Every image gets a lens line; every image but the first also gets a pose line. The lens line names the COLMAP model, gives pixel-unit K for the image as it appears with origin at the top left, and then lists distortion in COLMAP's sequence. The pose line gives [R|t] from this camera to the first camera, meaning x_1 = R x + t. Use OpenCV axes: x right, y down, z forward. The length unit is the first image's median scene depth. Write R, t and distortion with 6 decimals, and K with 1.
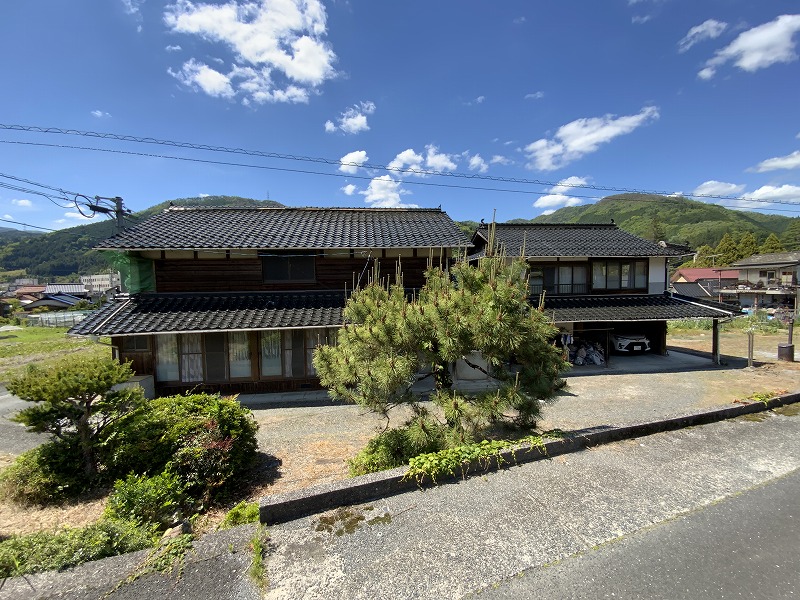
lens RADIAL K [[338.3, 0, 400.0], [0, 338.3, 300.0], [0, 0, 1]] dist [0.107558, -0.058422]
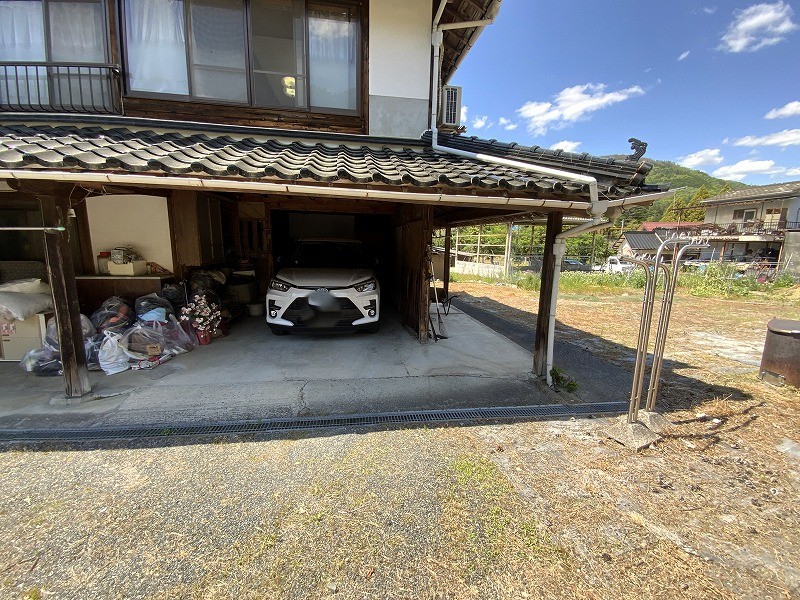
lens RADIAL K [[317.4, 0, 404.9], [0, 317.4, 300.2], [0, 0, 1]] dist [0.015420, -0.018570]
pose [[0.999332, 0.036540, 0.000282, 0.395491], [-0.036301, 0.991848, 0.122146, 0.045362], [0.004184, -0.122075, 0.992512, 0.382247]]
